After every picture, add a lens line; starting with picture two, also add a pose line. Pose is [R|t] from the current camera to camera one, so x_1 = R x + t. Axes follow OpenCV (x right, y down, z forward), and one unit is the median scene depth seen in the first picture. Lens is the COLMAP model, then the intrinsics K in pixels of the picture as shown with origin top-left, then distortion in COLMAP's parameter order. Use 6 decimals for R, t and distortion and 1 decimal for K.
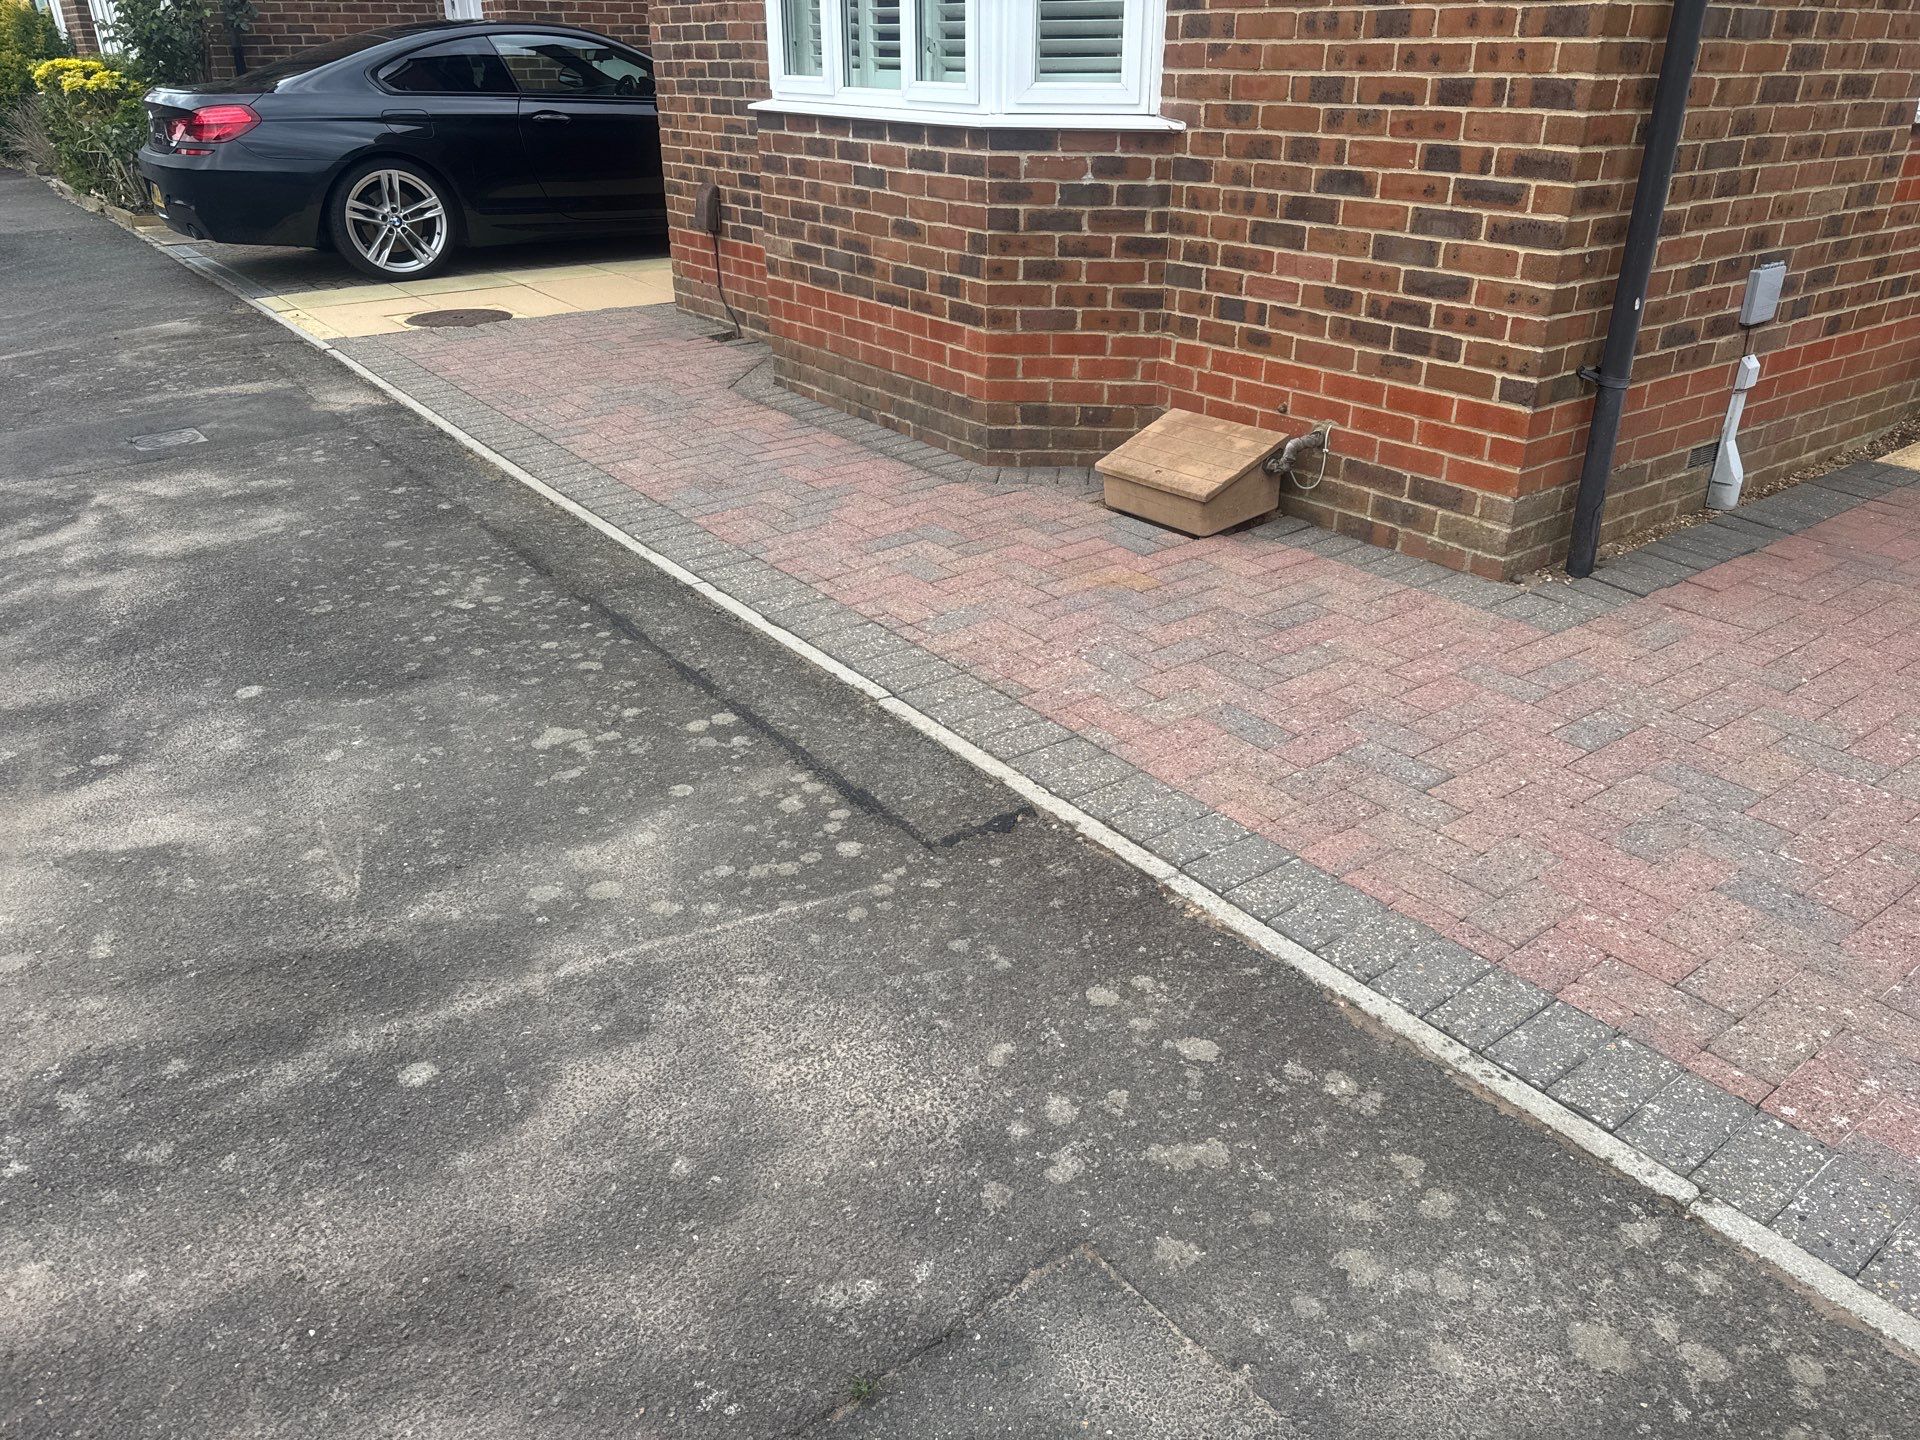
lens RADIAL K [[1350.4, 0, 960.6], [0, 1350.4, 724.8], [0, 0, 1]] dist [0.067249, -0.104619]
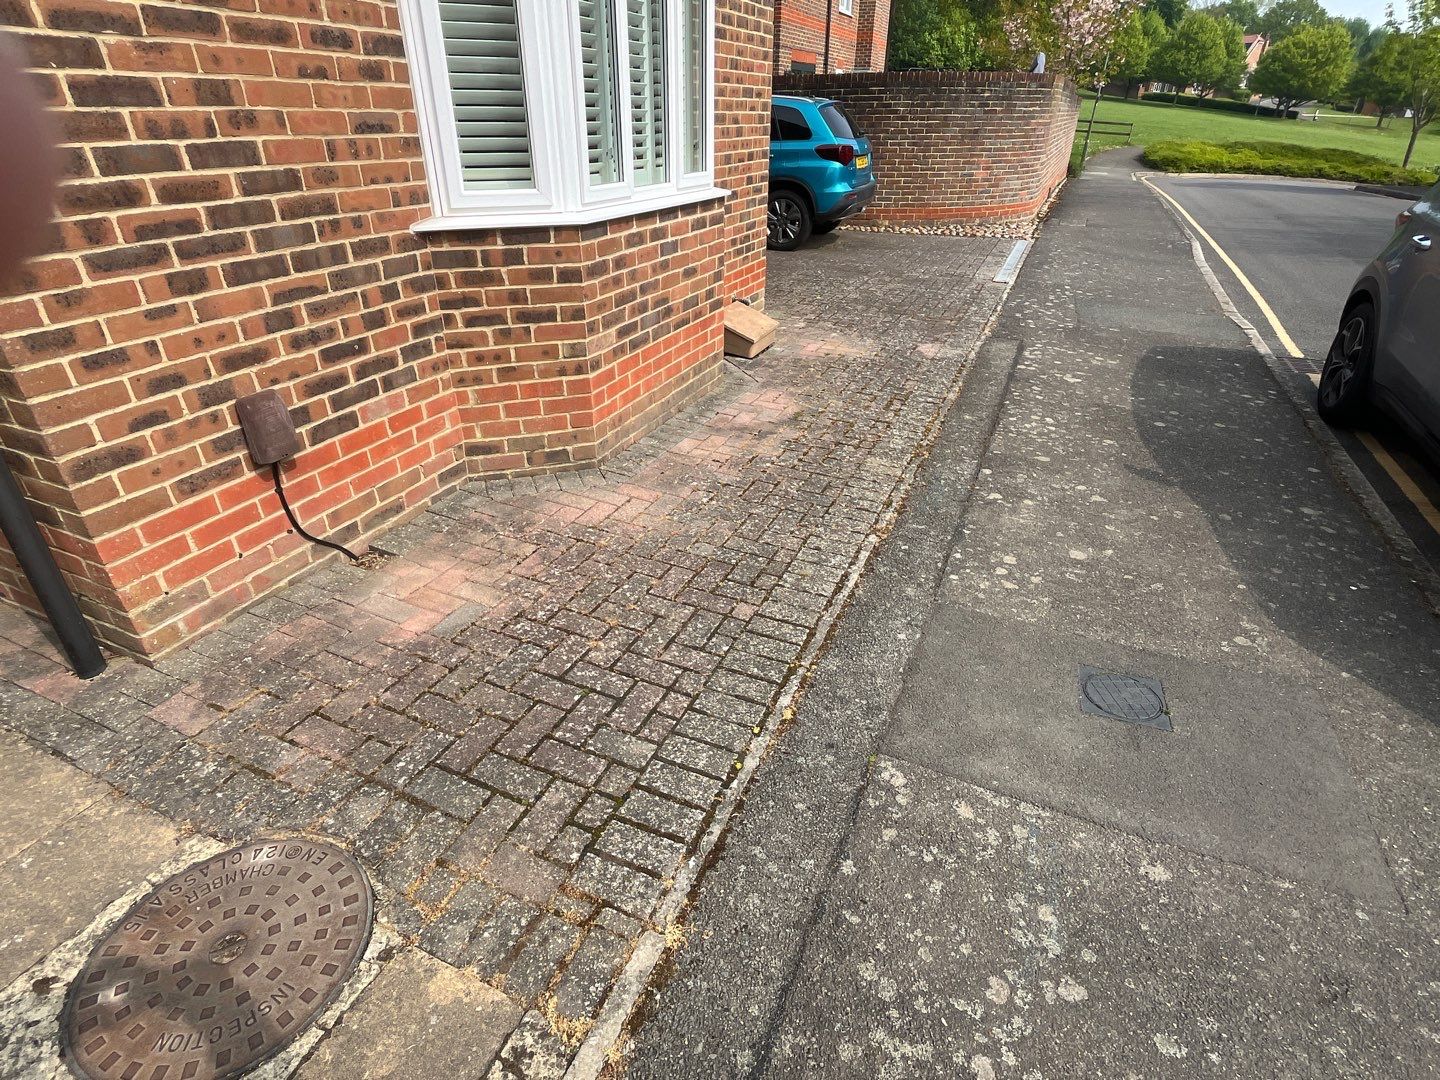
lens RADIAL K [[747.4, 0, 720.0], [0, 747.4, 540.0], [0, 0, 1]] dist [-0.002013, -0.000955]
pose [[-0.490973, -0.436275, 0.754062, -1.022331], [0.382504, 0.669719, 0.636528, -0.858531], [-0.782711, 0.600950, -0.161937, 1.623722]]
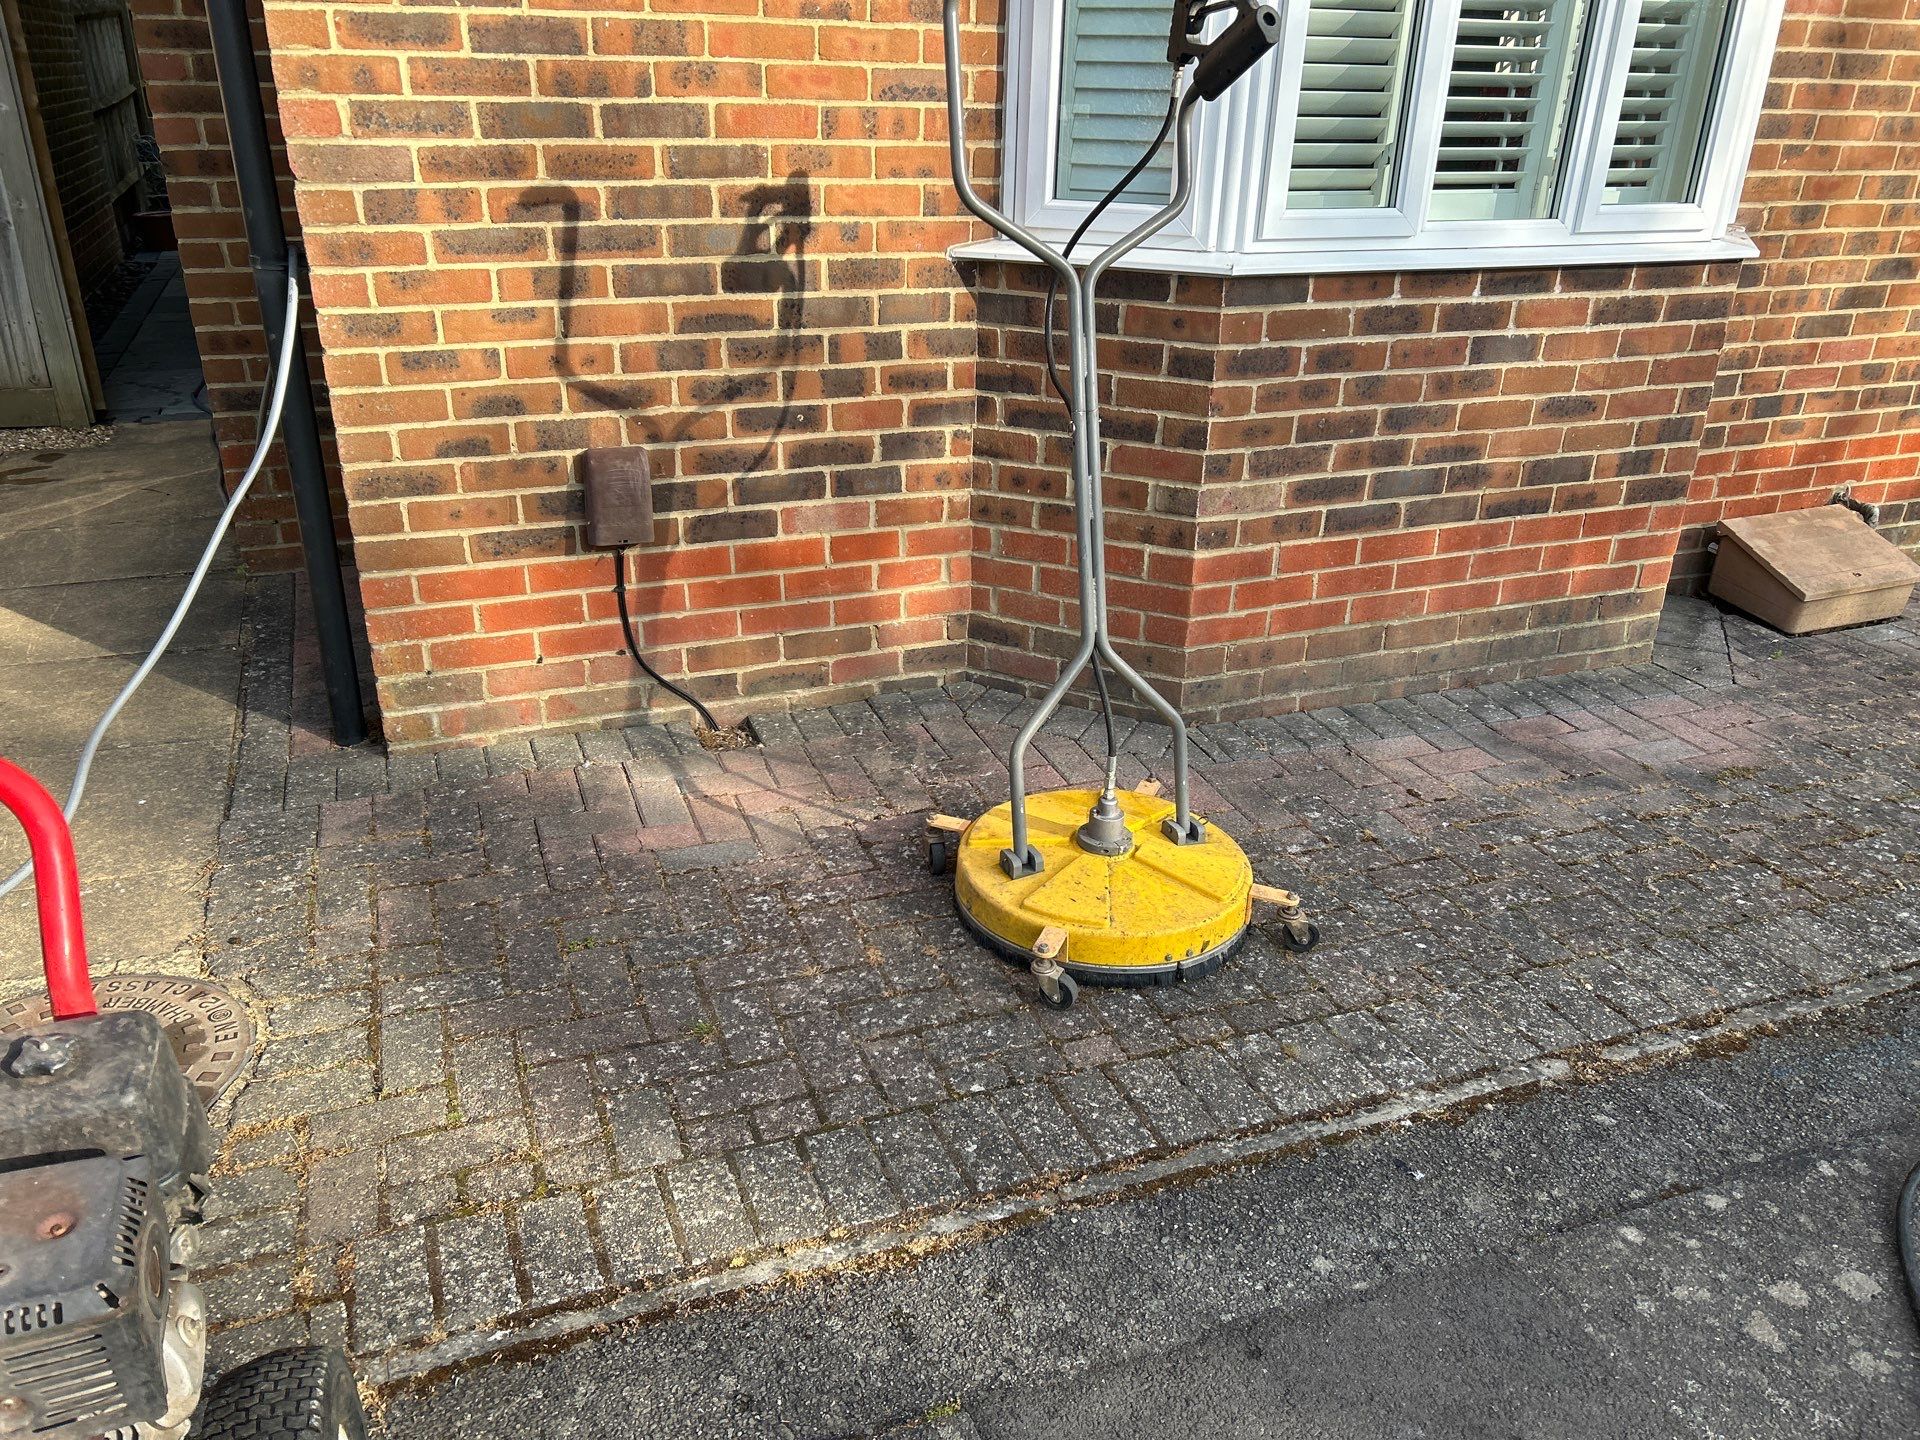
lens RADIAL K [[1443.4, 0, 956.9], [0, 1443.4, 727.3], [0, 0, 1]] dist [0.046682, -0.043737]
pose [[0.263587, -0.393507, 0.880724, -1.069176], [0.414572, 0.870605, 0.264910, -0.694575], [-0.871006, 0.295297, 0.392617, 1.298977]]
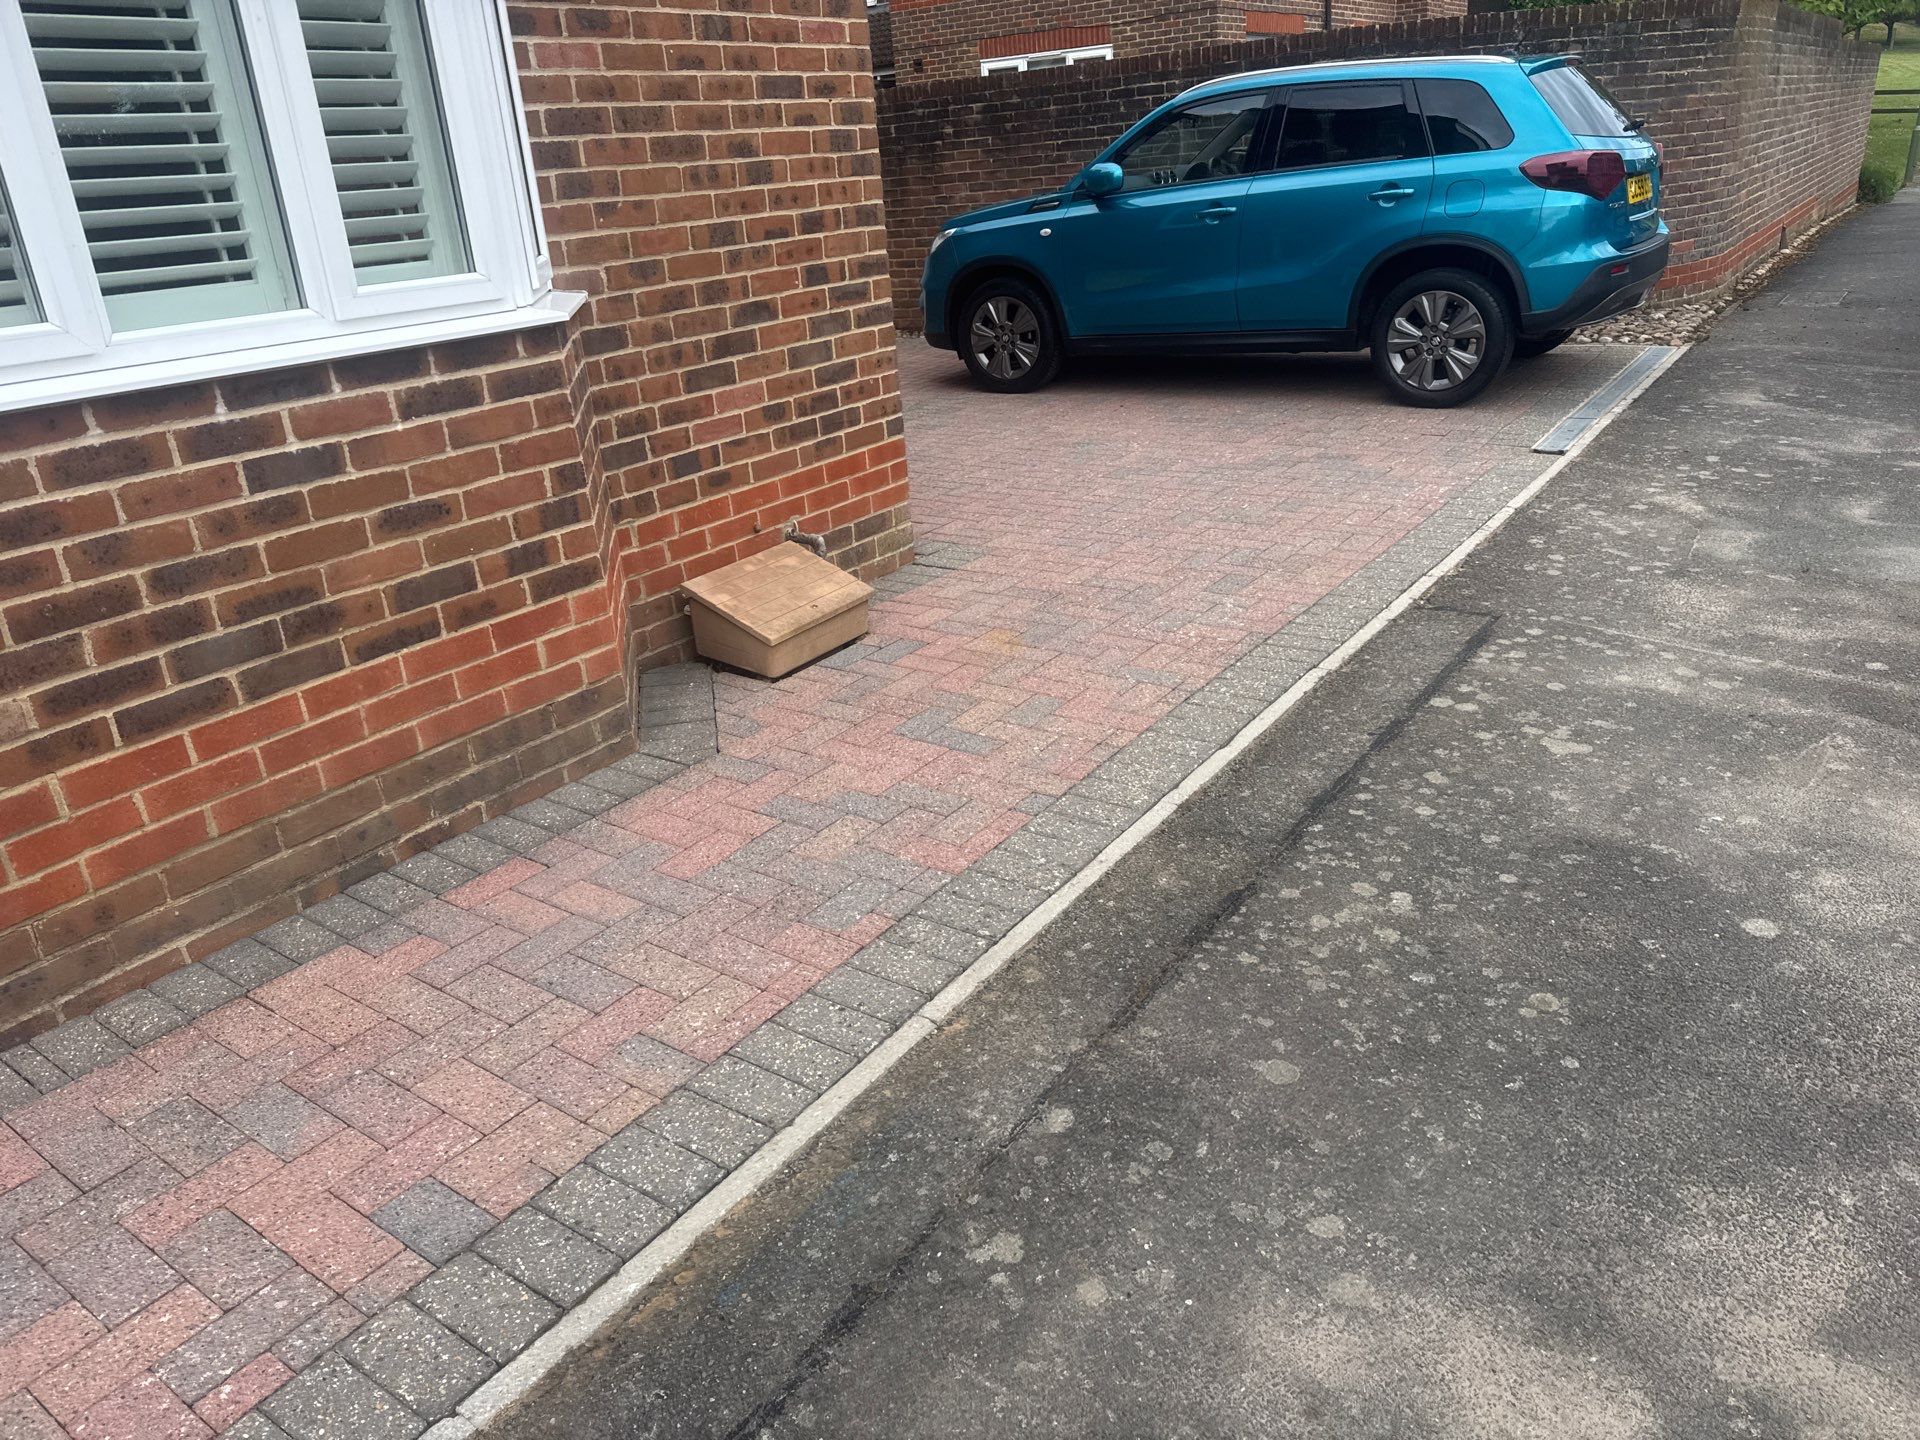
lens RADIAL K [[1331.3, 0, 948.7], [0, 1331.3, 716.7], [0, 0, 1]] dist [0.141277, -0.265580]
pose [[-0.311336, -0.341503, 0.886818, -0.851250], [0.485315, 0.745189, 0.457343, -0.577844], [-0.817031, 0.572773, -0.066268, 1.133038]]
